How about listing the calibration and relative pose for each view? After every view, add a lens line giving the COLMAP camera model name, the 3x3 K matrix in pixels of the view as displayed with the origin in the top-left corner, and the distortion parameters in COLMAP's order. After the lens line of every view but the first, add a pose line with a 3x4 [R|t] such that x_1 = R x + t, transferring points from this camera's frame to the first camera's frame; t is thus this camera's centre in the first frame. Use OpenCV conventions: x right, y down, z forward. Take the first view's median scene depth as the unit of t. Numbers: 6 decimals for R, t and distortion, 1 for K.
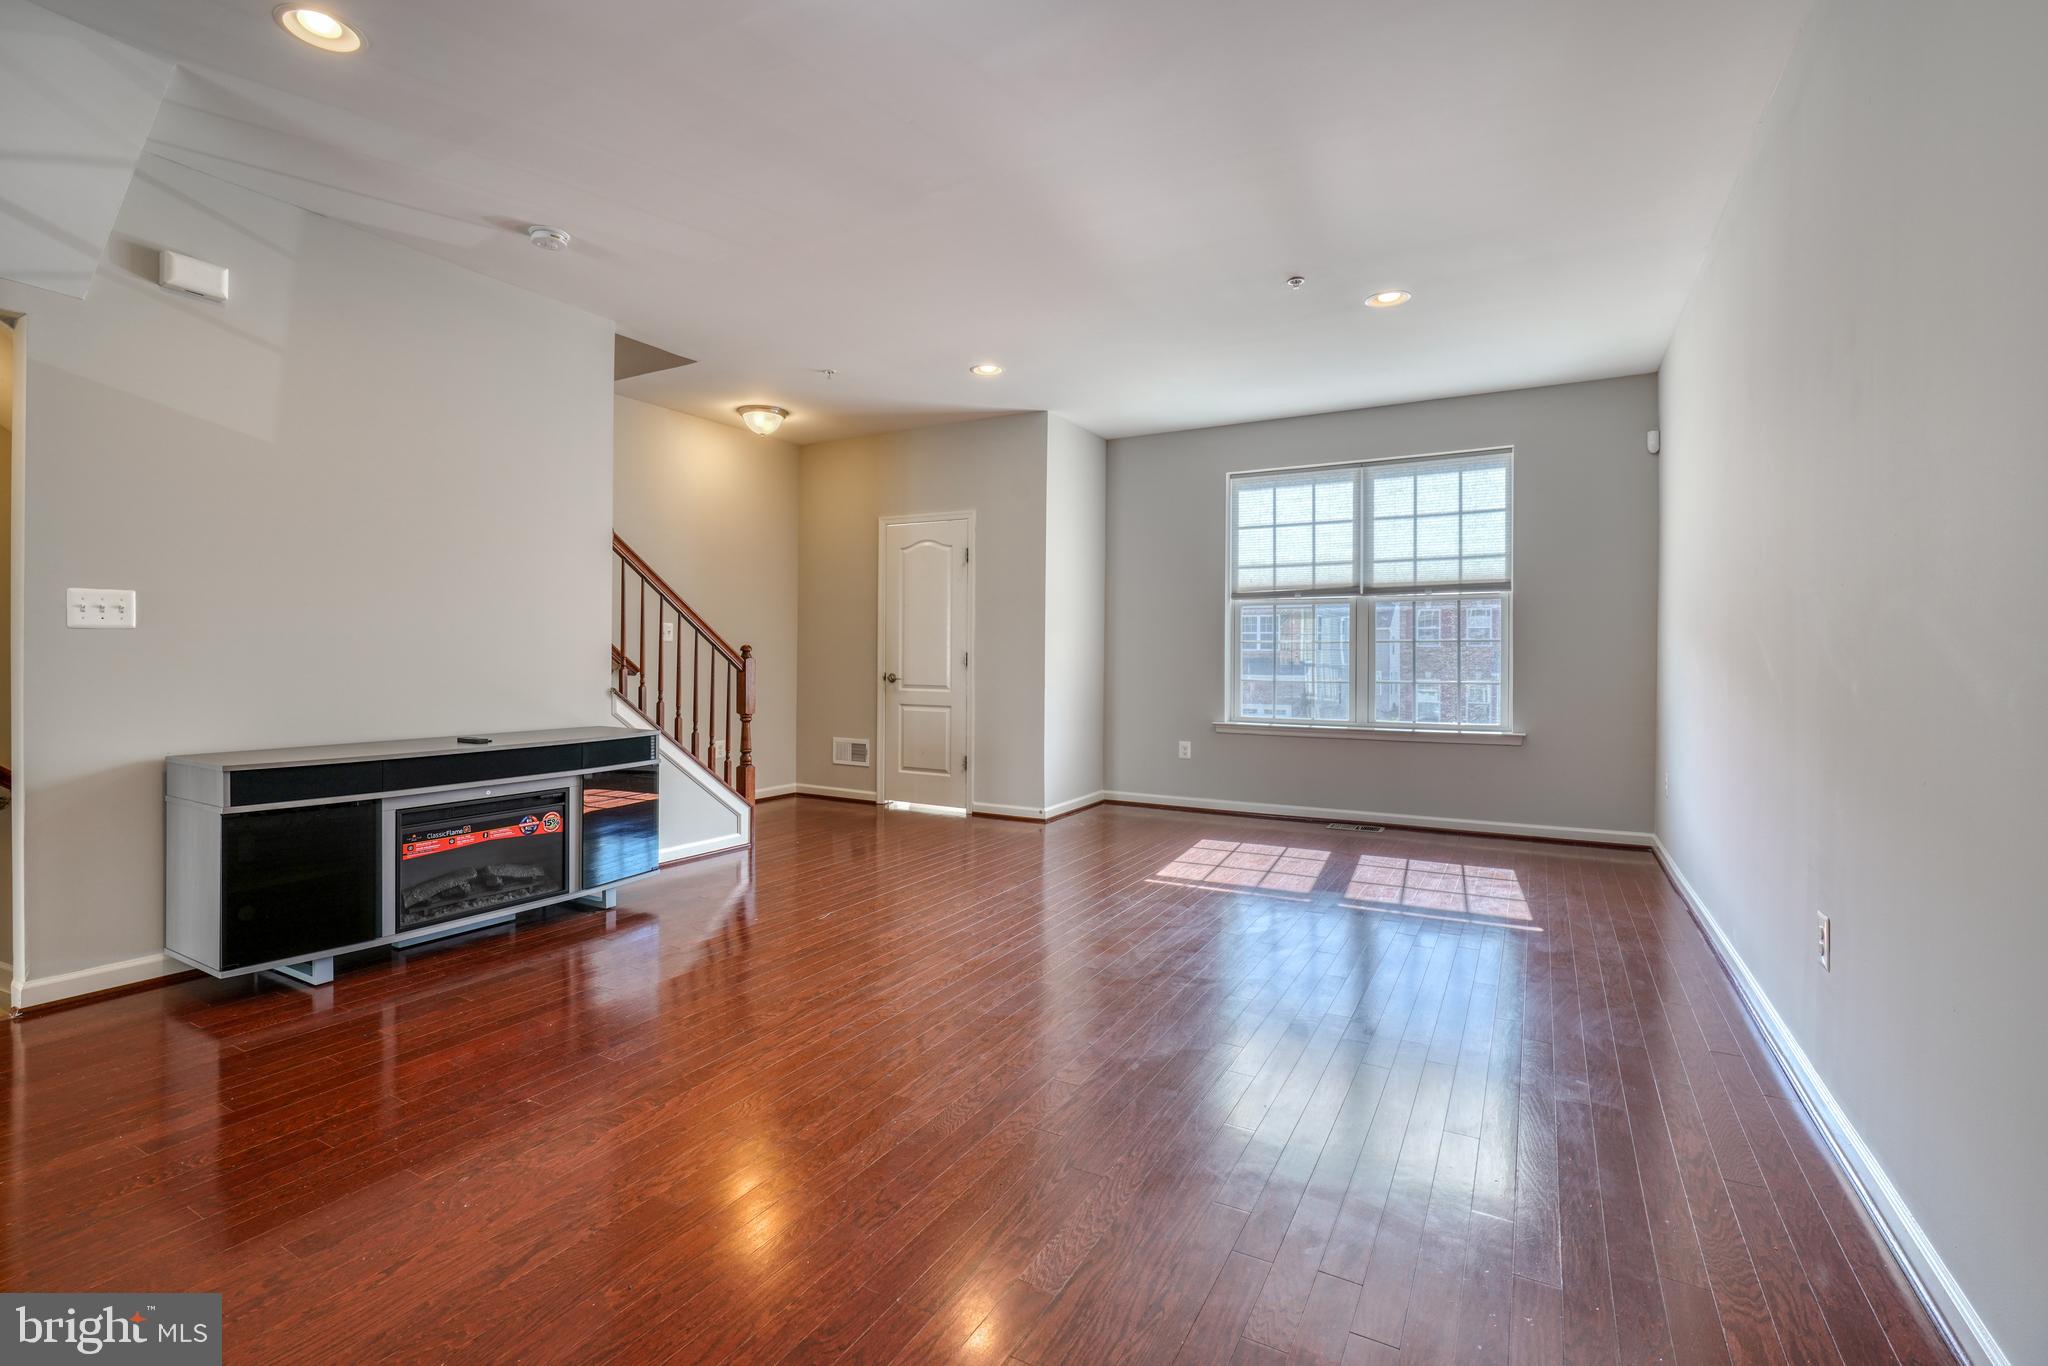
lens RADIAL K [[927.2, 0, 1017.0], [0, 927.2, 669.7], [0, 0, 1]] dist [-0.010845, 0.005053]
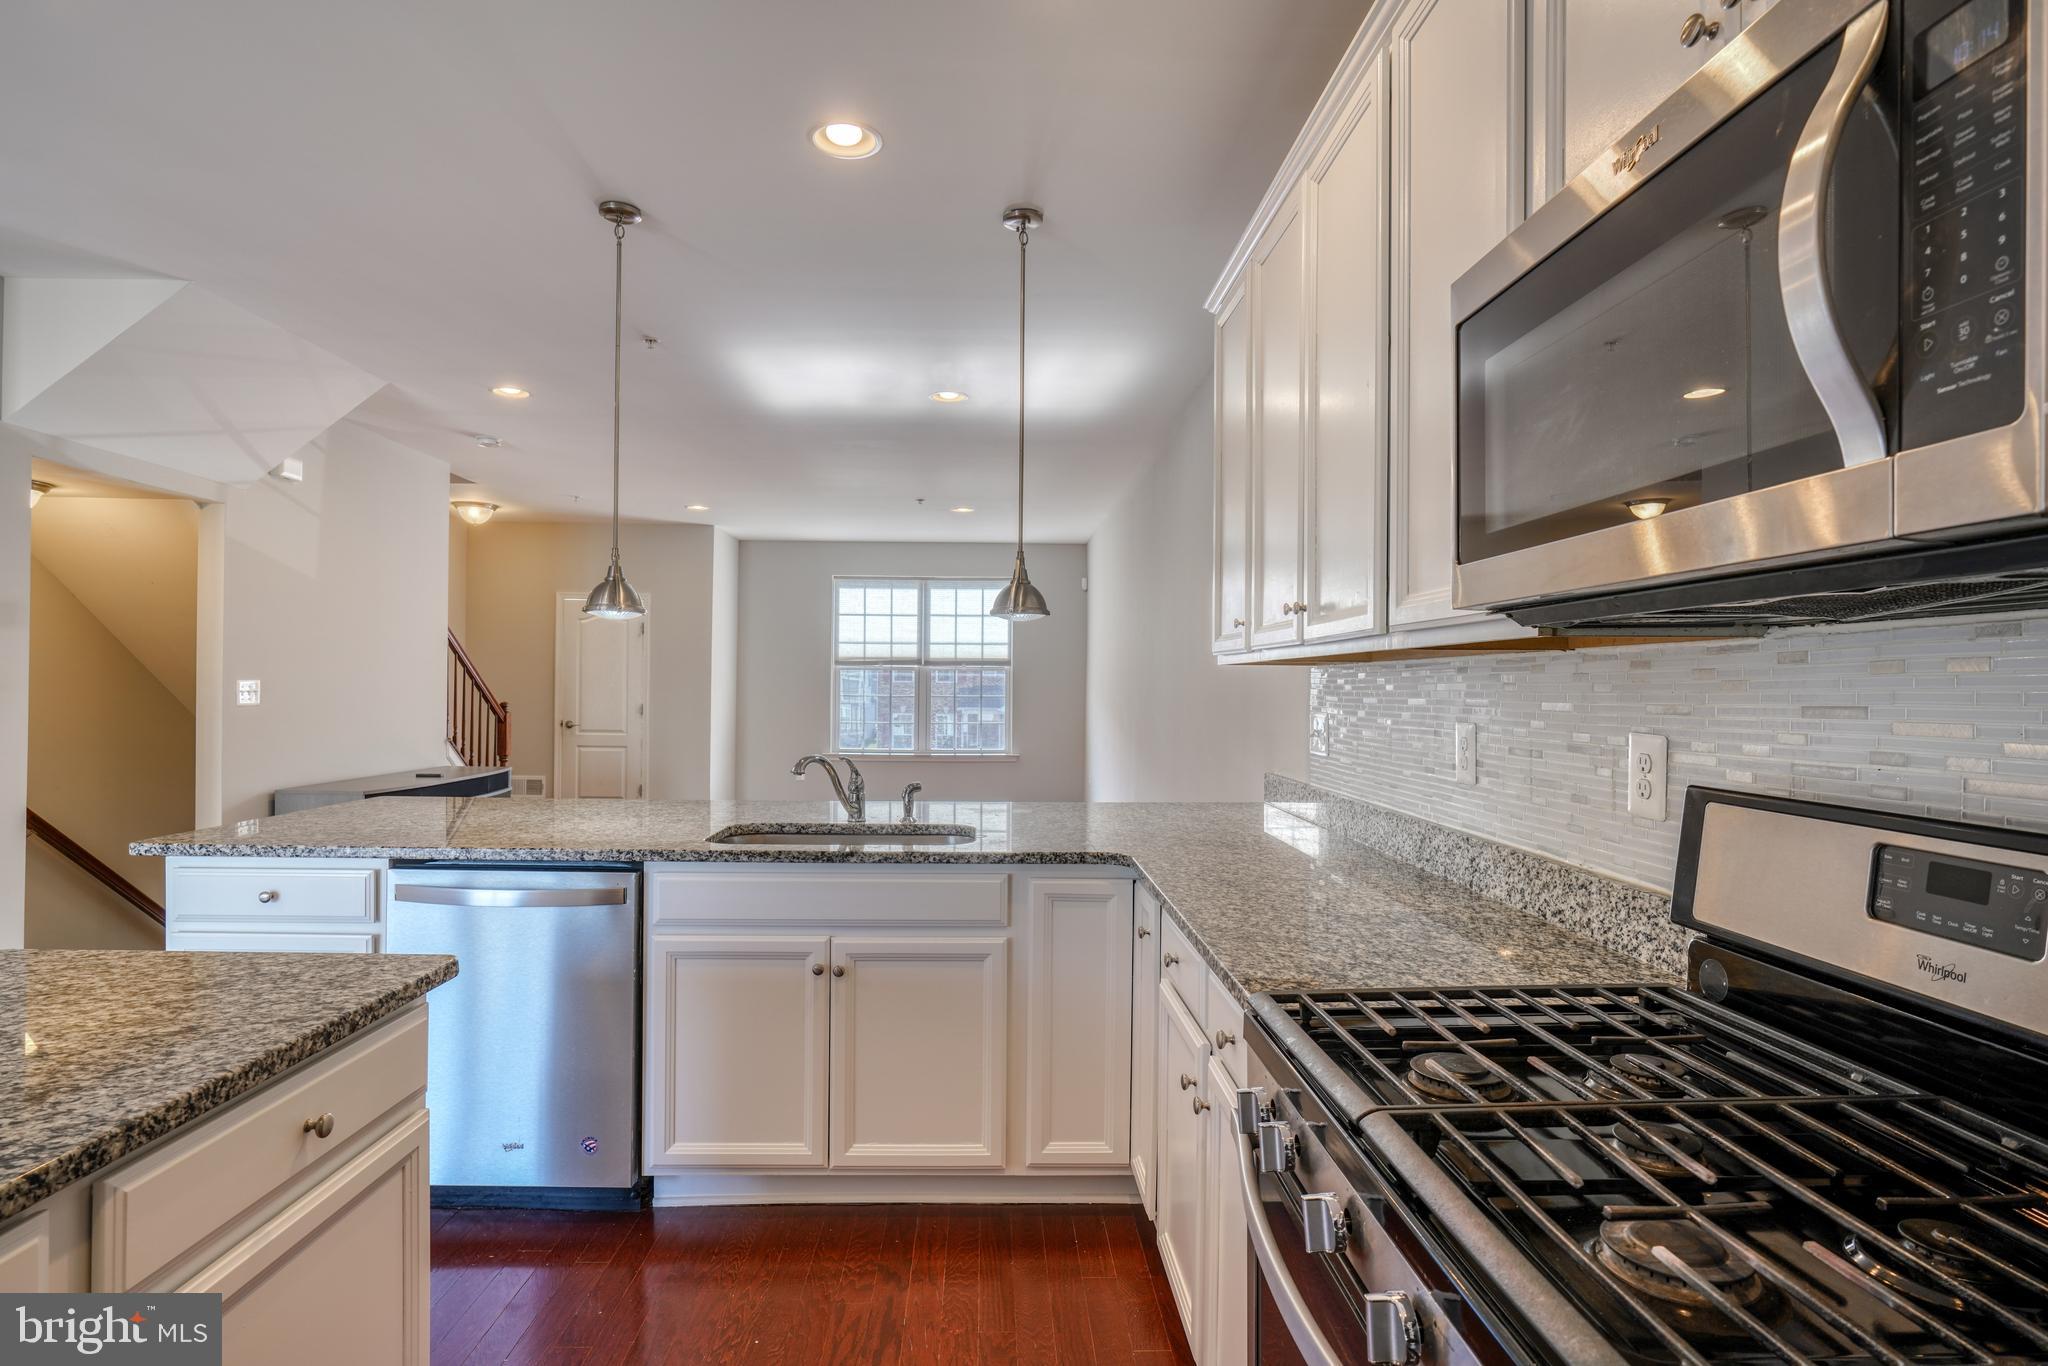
lens RADIAL K [[1087.6, 0, 1022.4], [0, 1087.6, 691.9], [0, 0, 1]] dist [0.004698, 0.000384]
pose [[0.850010, 0.002734, 0.526759, -0.415309], [0.000309, 0.999984, -0.005689, -0.028069], [-0.526766, 0.004999, 0.849995, -0.576881]]
